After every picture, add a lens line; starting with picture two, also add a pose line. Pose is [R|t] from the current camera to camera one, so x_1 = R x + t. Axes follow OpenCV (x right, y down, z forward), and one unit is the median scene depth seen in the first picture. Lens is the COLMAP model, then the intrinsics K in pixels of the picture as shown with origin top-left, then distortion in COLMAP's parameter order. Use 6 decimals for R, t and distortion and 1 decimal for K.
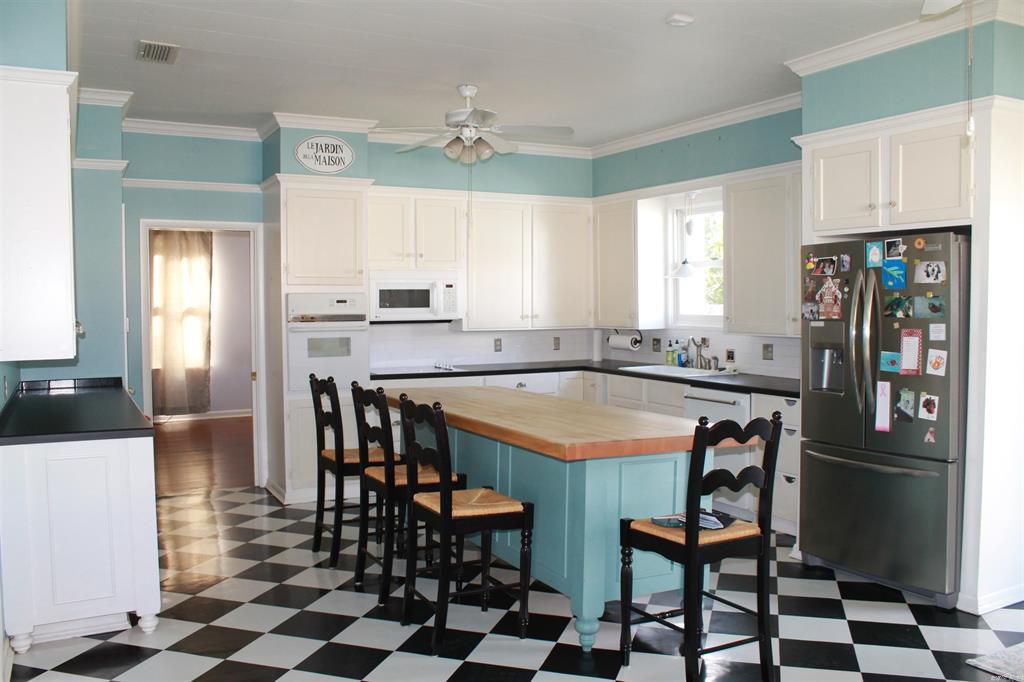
lens RADIAL K [[865.7, 0, 498.5], [0, 865.7, 346.9], [0, 0, 1]] dist [-0.162076, 0.148116]
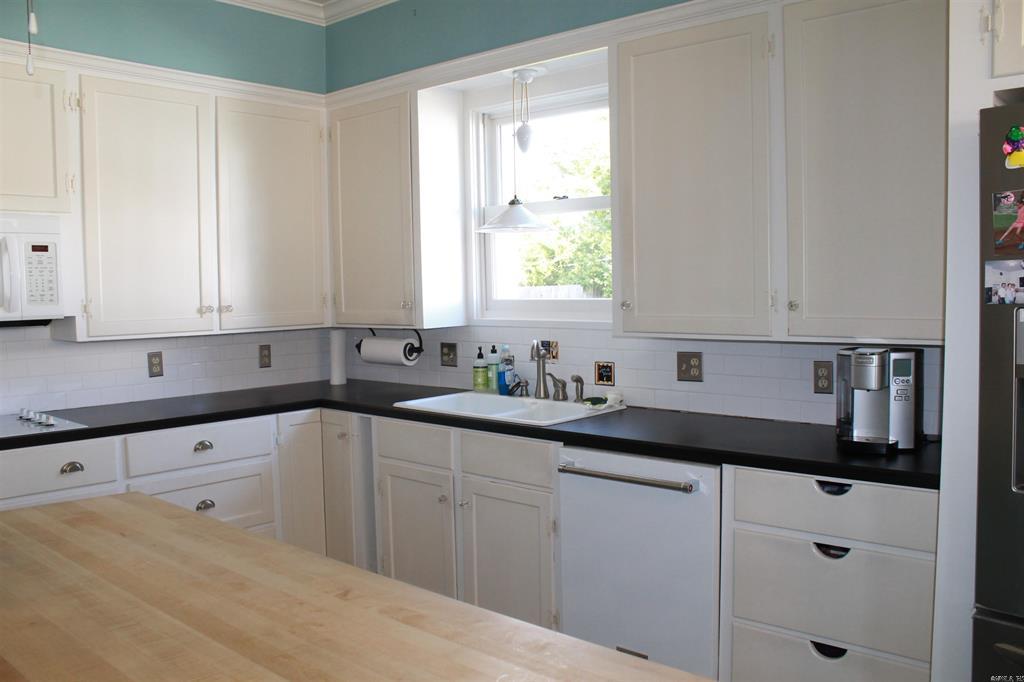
lens RADIAL K [[865.7, 0, 498.5], [0, 865.7, 346.9], [0, 0, 1]] dist [-0.162076, 0.148116]
pose [[0.935064, -0.033233, 0.352919, 0.015302], [0.028799, 0.999427, 0.017810, -0.018082], [-0.353308, -0.006490, 0.935484, 0.502819]]
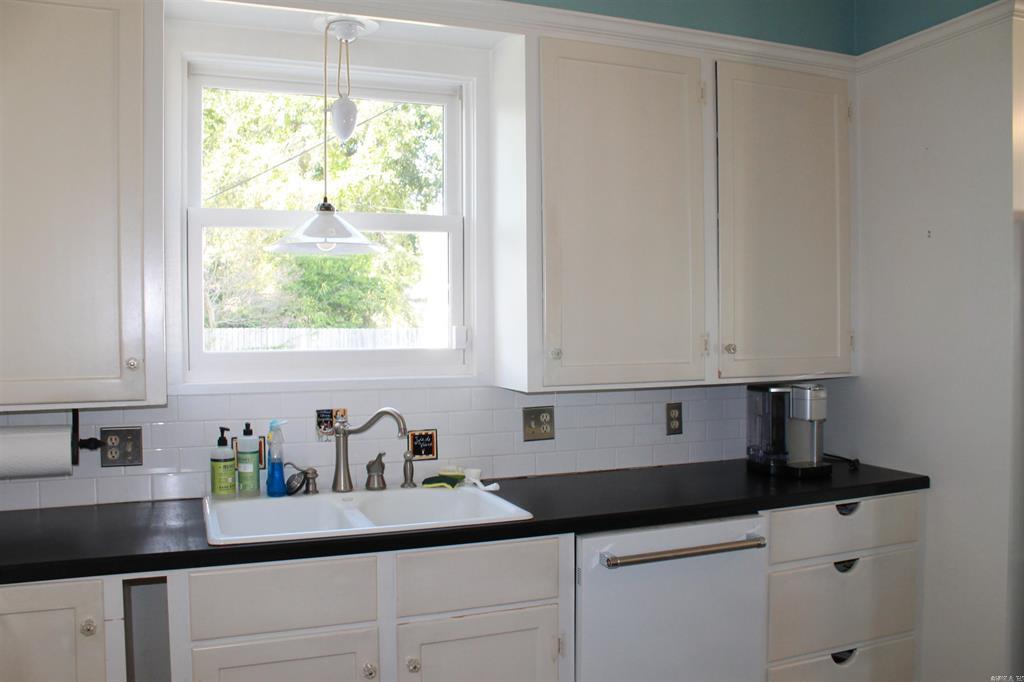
lens RADIAL K [[896.1, 0, 516.7], [0, 896.1, 329.4], [0, 0, 1]] dist [-0.110147, 0.008412]
pose [[0.092888, -0.001052, 0.995676, -0.154101], [0.062544, 0.998031, -0.004780, -0.040258], [-0.993710, 0.062717, 0.092771, 0.893727]]
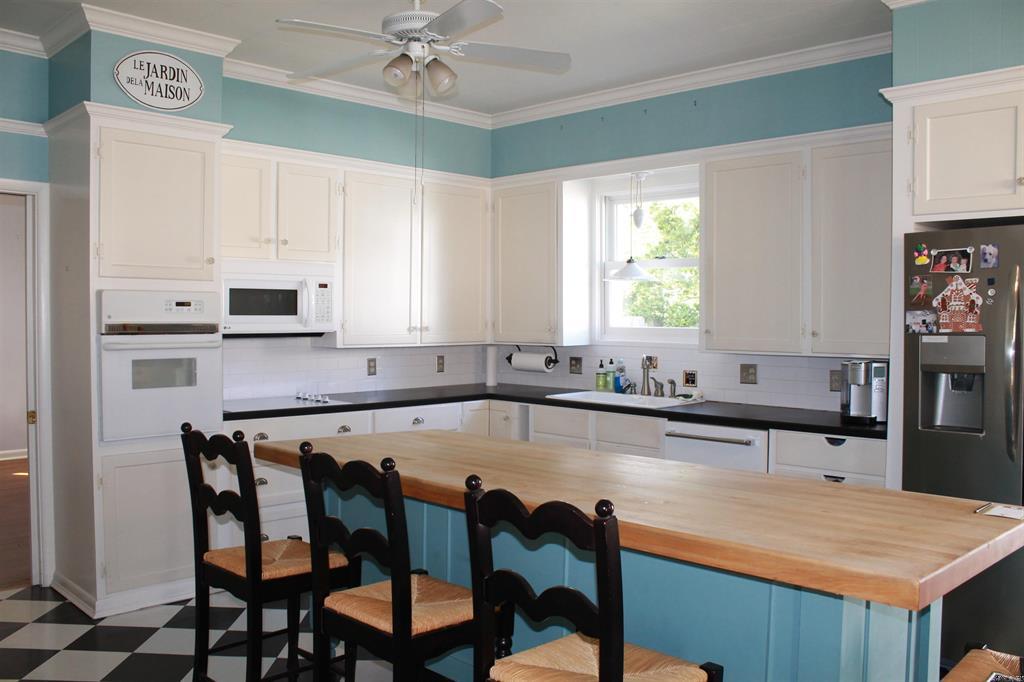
lens RADIAL K [[870.1, 0, 499.9], [0, 870.1, 344.8], [0, 0, 1]] dist [-0.149784, 0.141652]
pose [[0.953126, 0.000700, 0.302572, -0.139525], [0.005304, 0.999805, -0.019021, -0.006889], [-0.302526, 0.019735, 0.952937, 0.279691]]
